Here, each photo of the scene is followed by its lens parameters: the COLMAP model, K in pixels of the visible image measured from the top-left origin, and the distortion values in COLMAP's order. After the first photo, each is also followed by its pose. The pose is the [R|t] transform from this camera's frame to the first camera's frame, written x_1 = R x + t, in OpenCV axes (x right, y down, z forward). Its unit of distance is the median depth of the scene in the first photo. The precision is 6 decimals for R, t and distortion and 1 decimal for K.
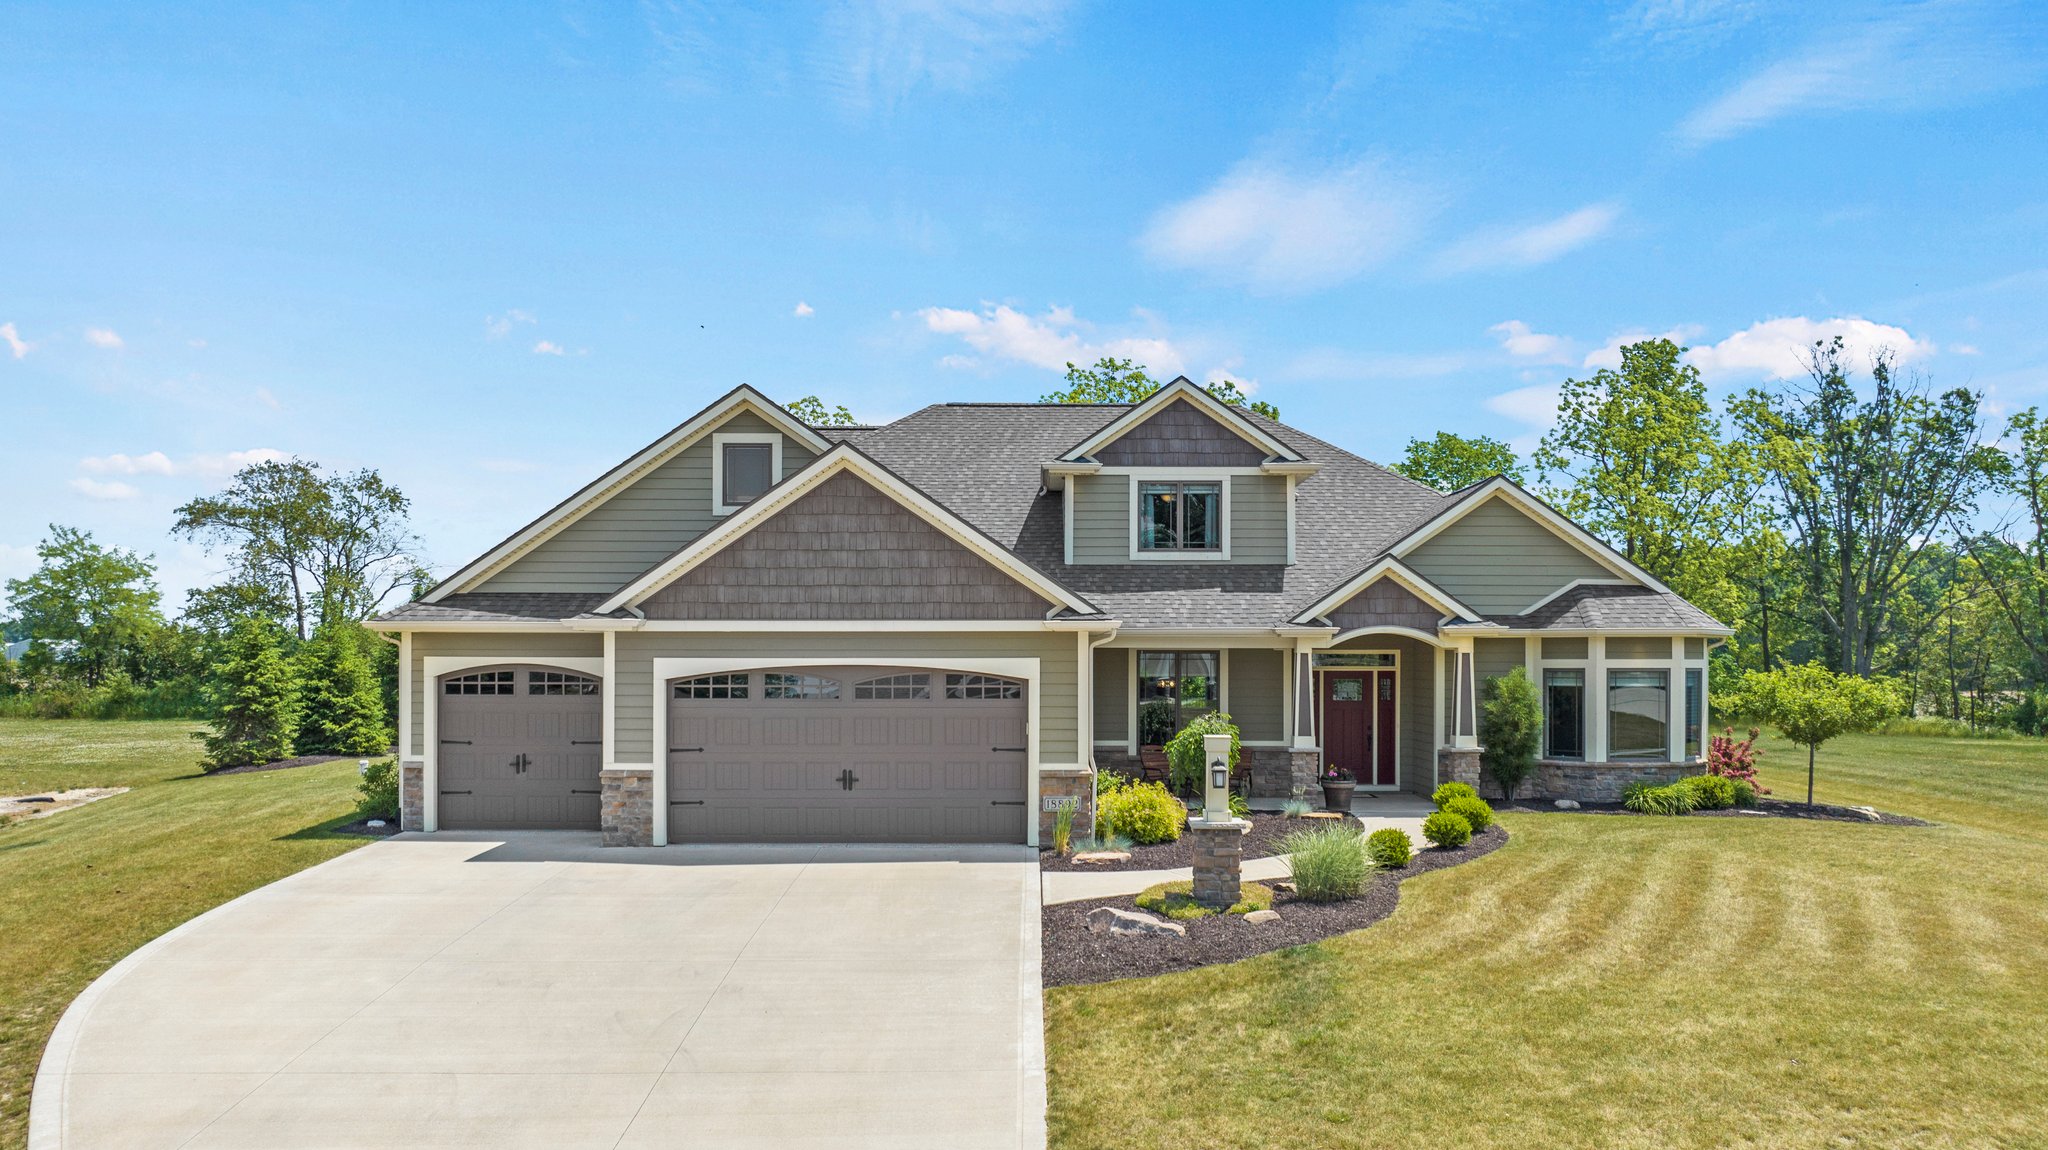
lens RADIAL K [[1480.7, 0, 1024.0], [0, 1480.7, 663.9], [0, 0, 1]] dist [-0.025285, -0.002610]
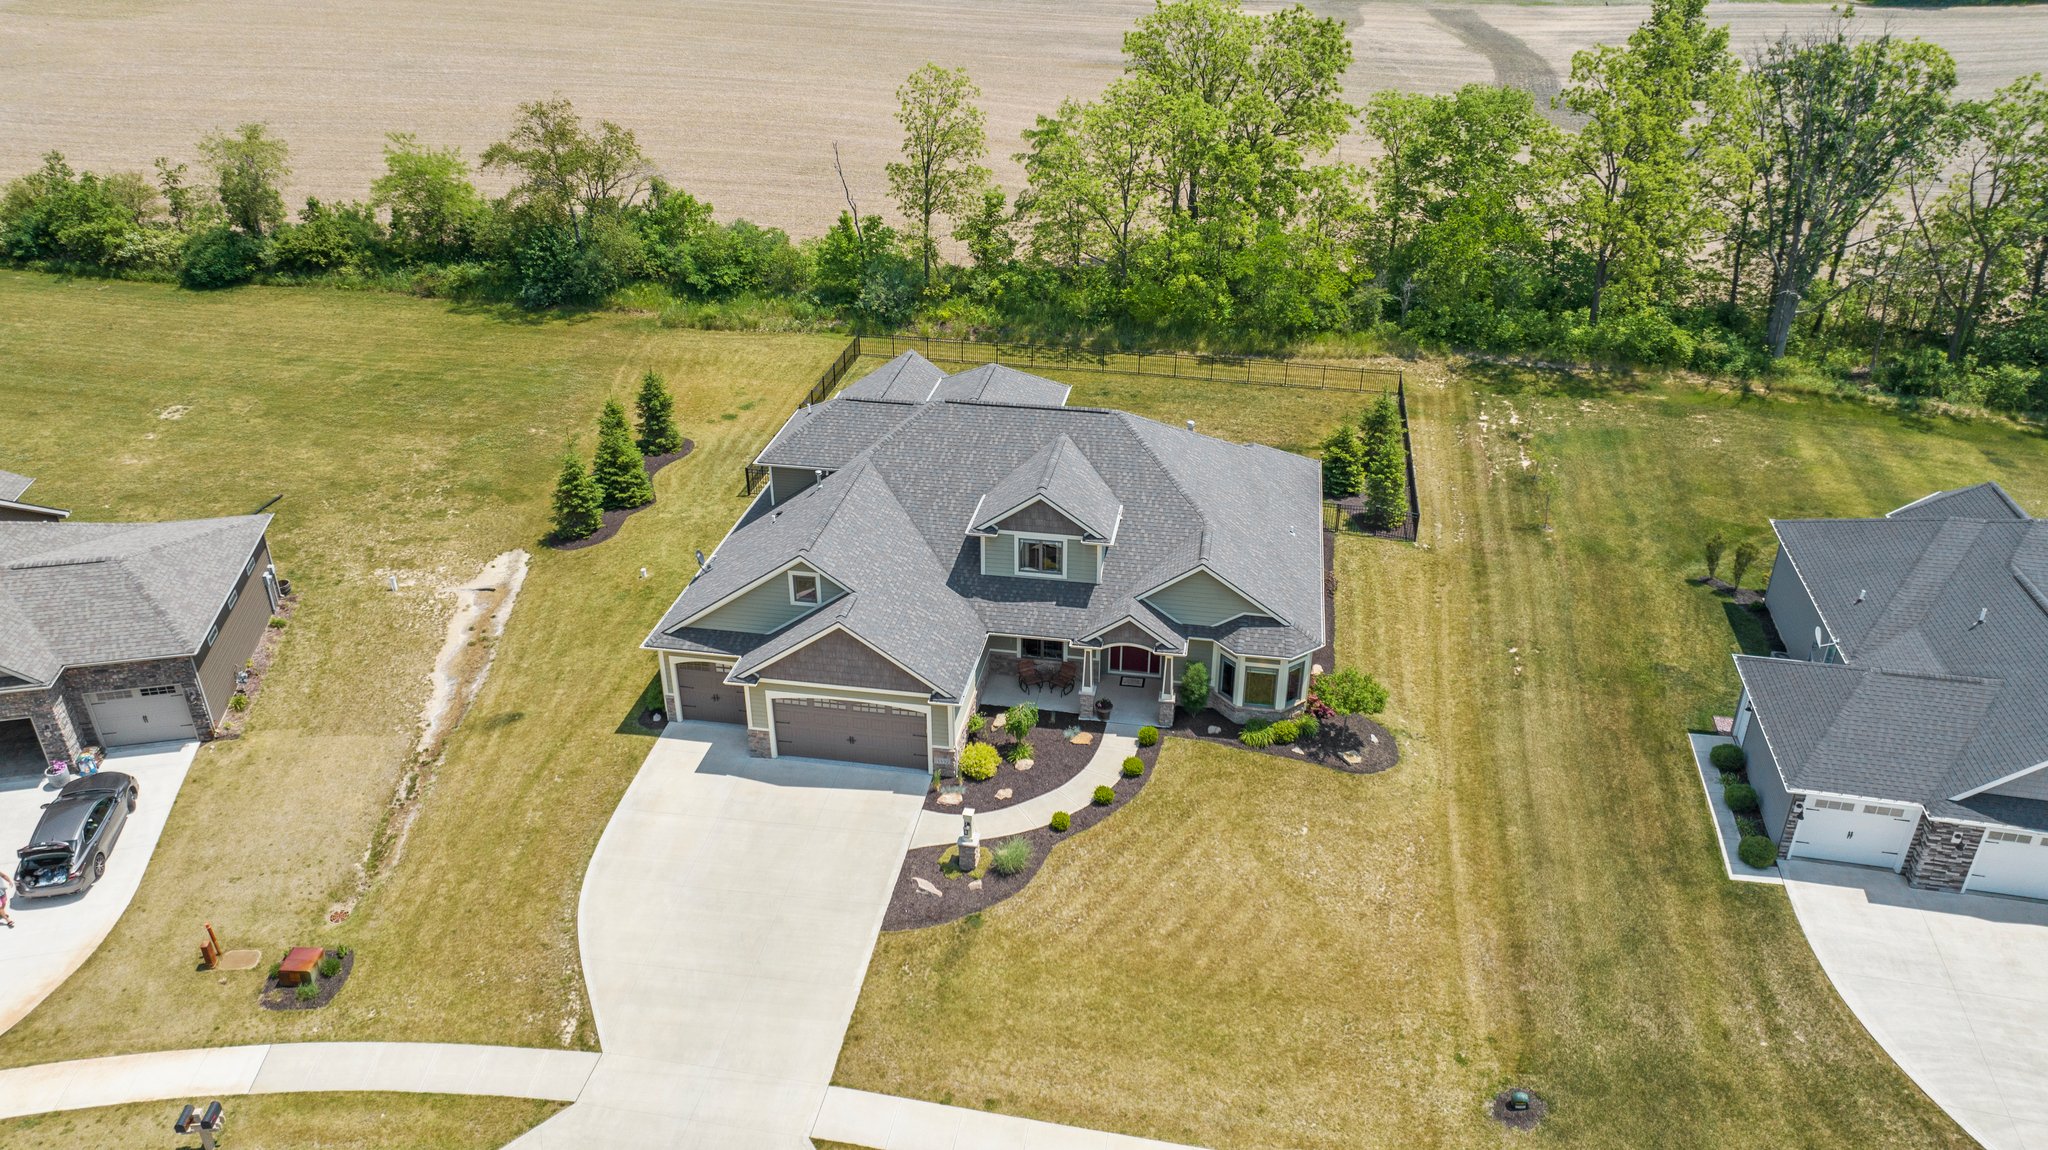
lens RADIAL K [[1442.3, 0, 1030.2], [0, 1442.3, 559.9], [0, 0, 1]] dist [-0.021738, -0.003055]
pose [[0.986561, 0.074989, -0.145170, 0.454330], [0.001543, 0.884149, 0.467202, -1.205679], [0.163387, -0.461147, 0.872151, -0.766373]]
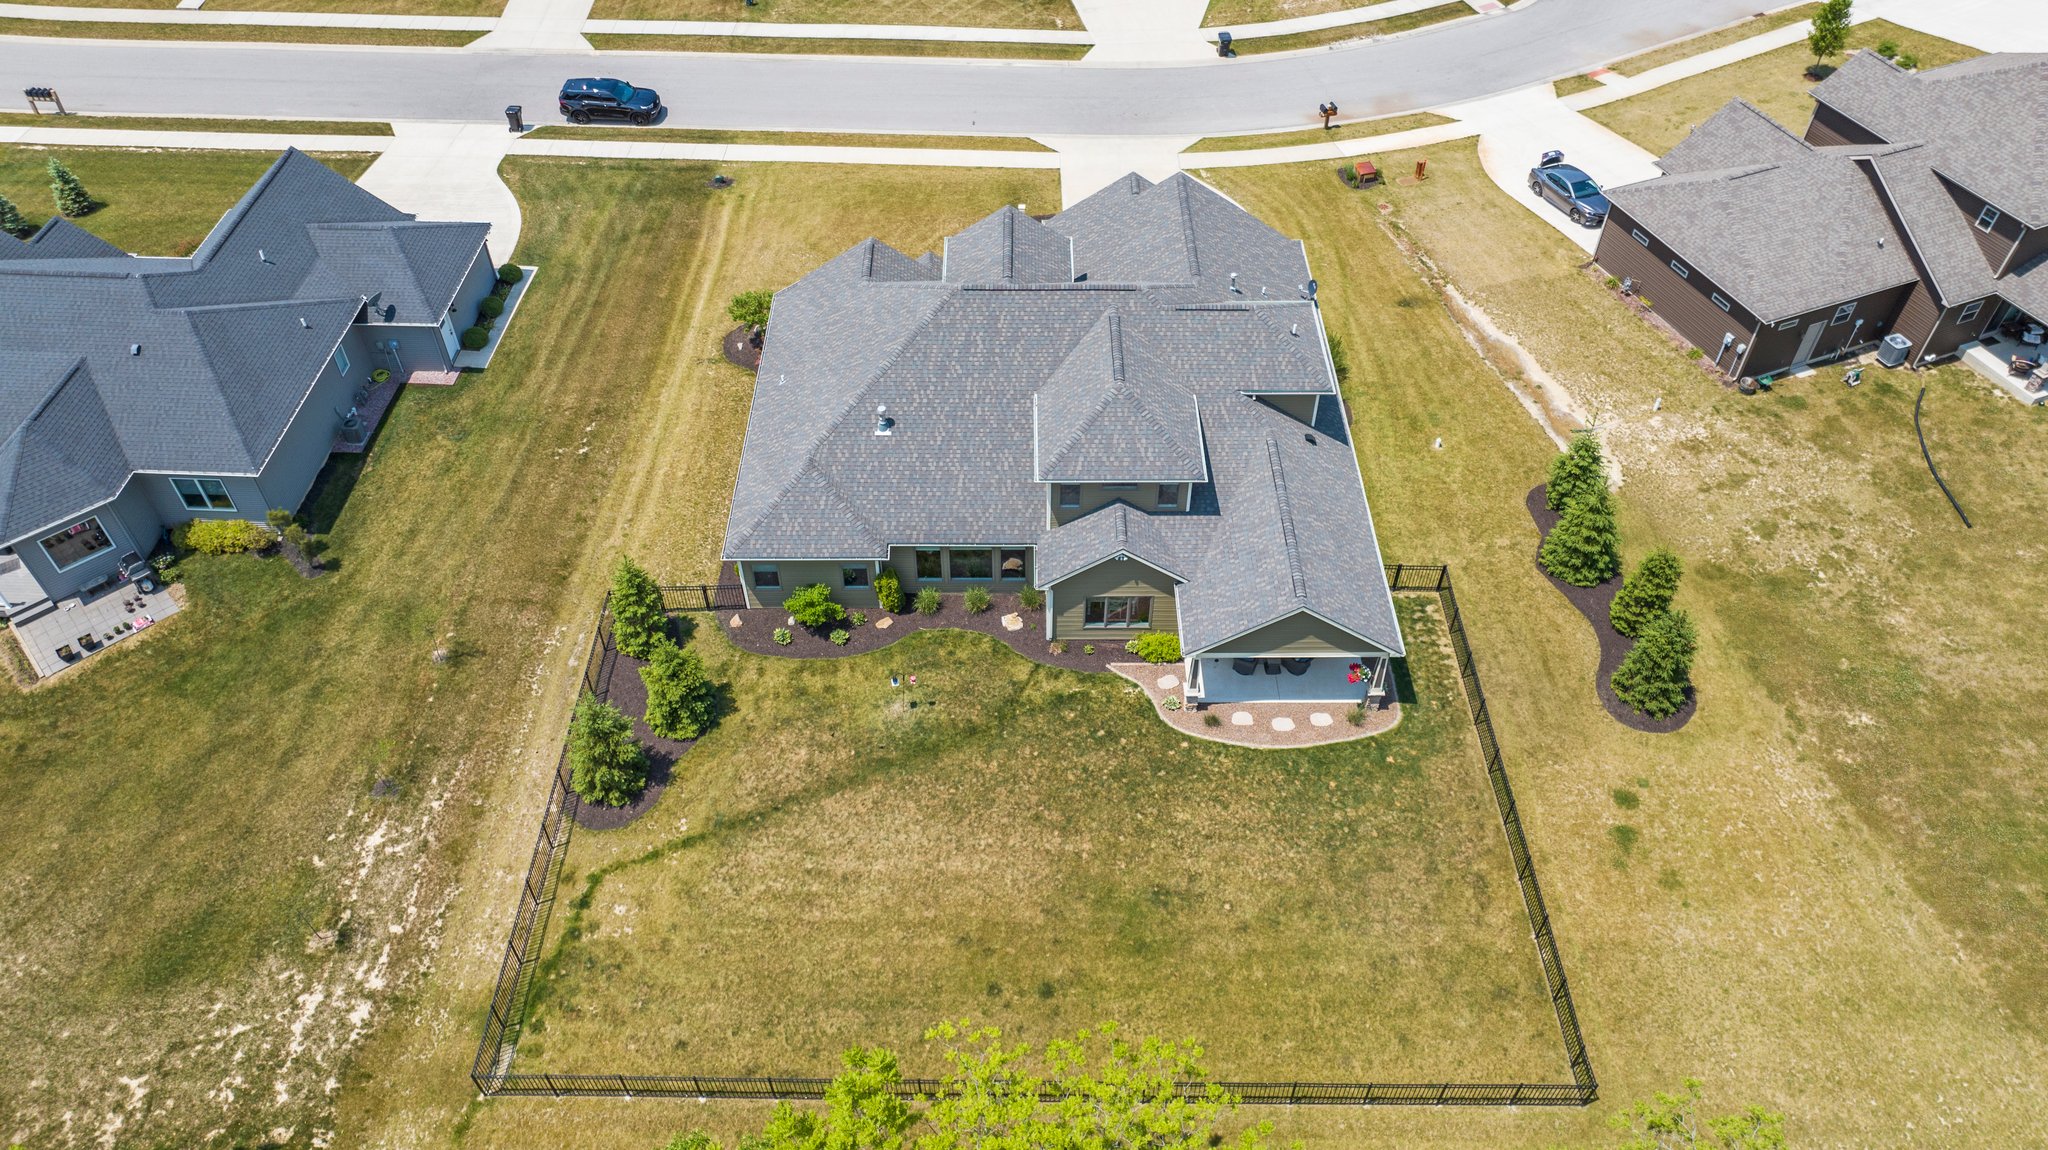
lens RADIAL K [[1442.3, 0, 1030.2], [0, 1442.3, 559.9], [0, 0, 1]] dist [-0.021738, -0.003055]
pose [[-0.999925, 0.003244, -0.011799, 0.127166], [-0.006202, 0.696822, 0.717217, -1.687341], [0.010549, 0.717237, -0.696750, 3.561686]]
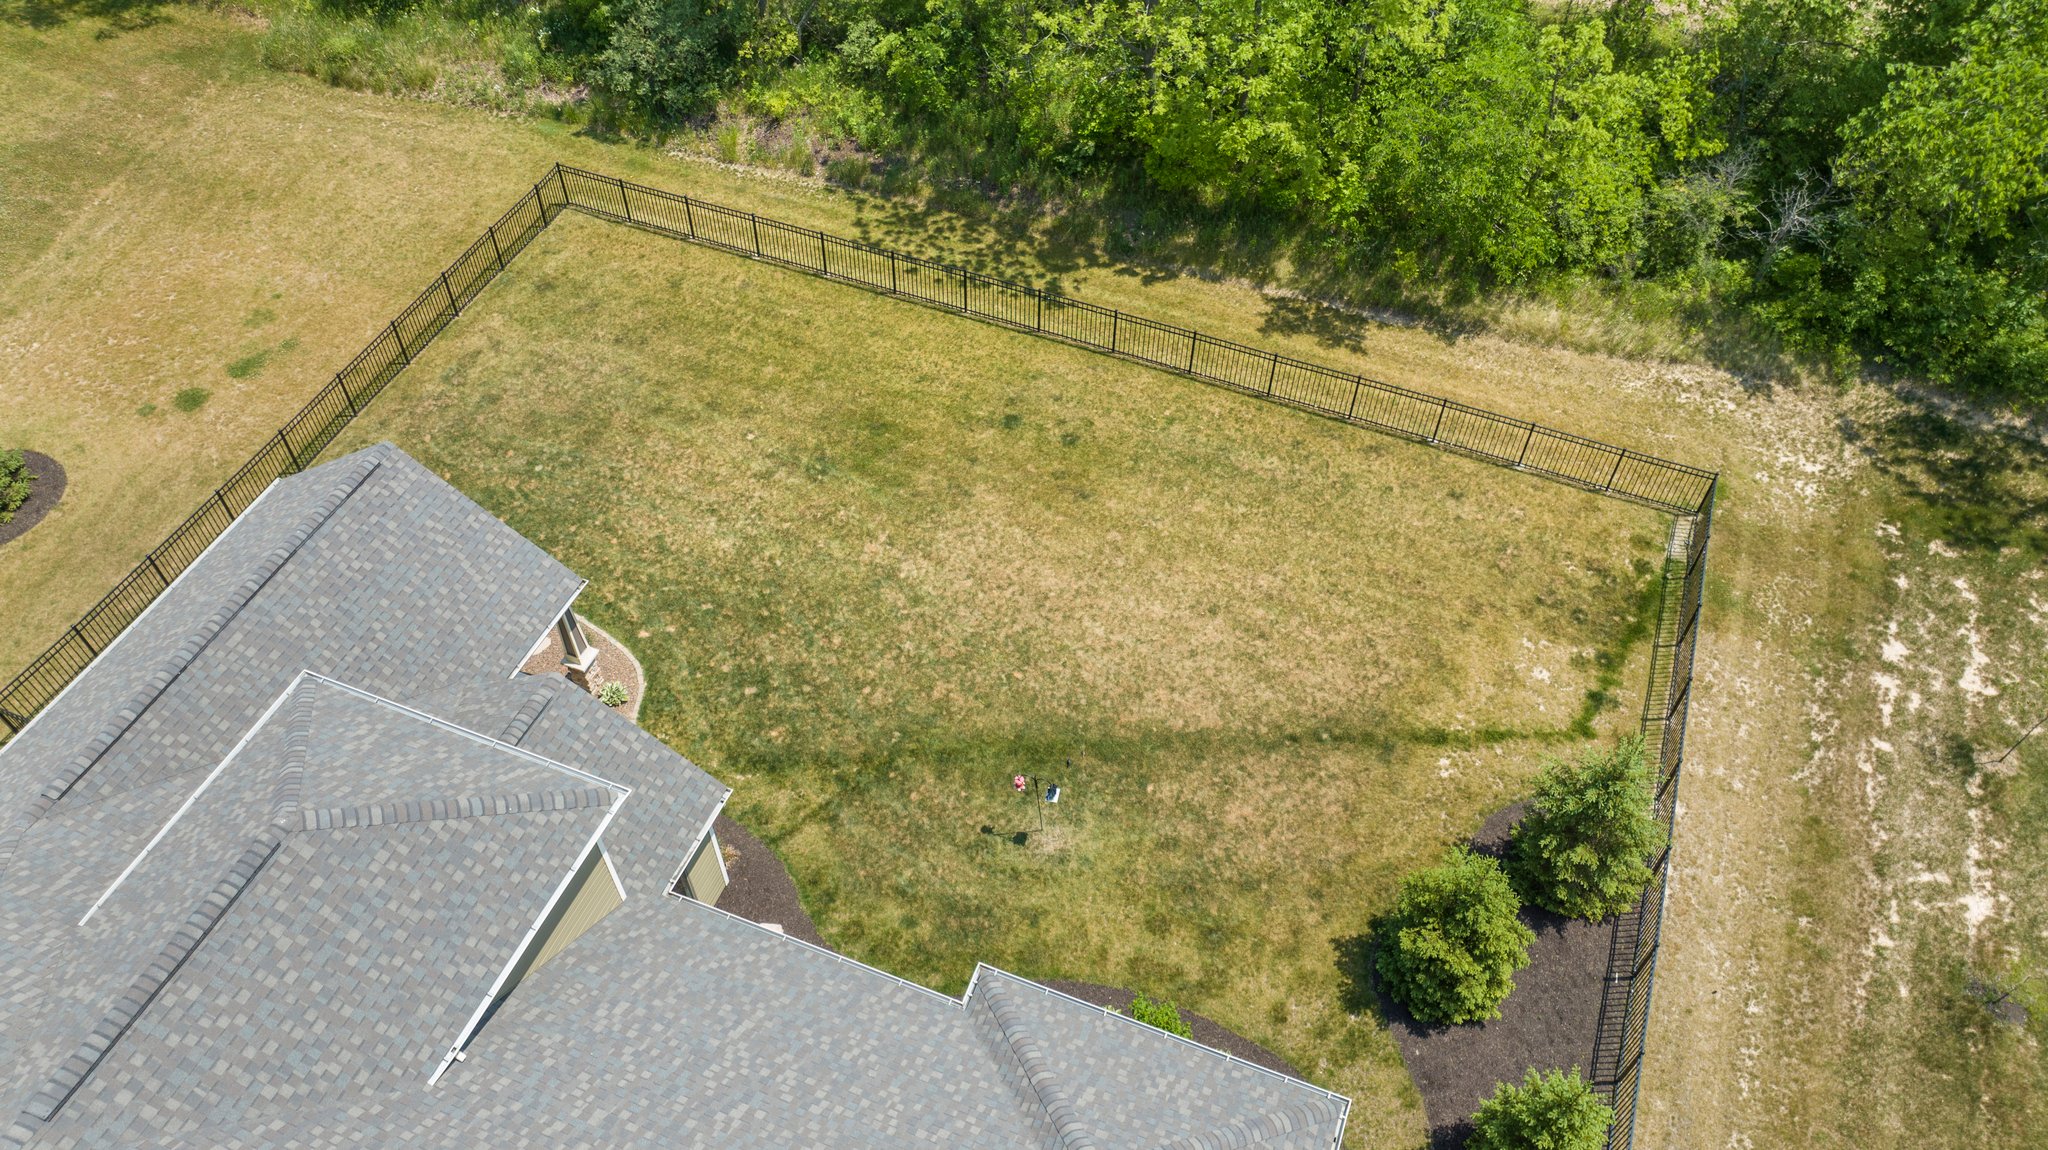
lens RADIAL K [[1439.7, 0, 1031.3], [0, 1439.7, 565.8], [0, 0, 1]] dist [-0.021277, 0.006510]
pose [[0.933509, 0.272024, -0.233589, 0.523437], [-0.002608, 0.656611, 0.754225, -0.984054], [0.358544, -0.703467, 0.613662, 1.532220]]
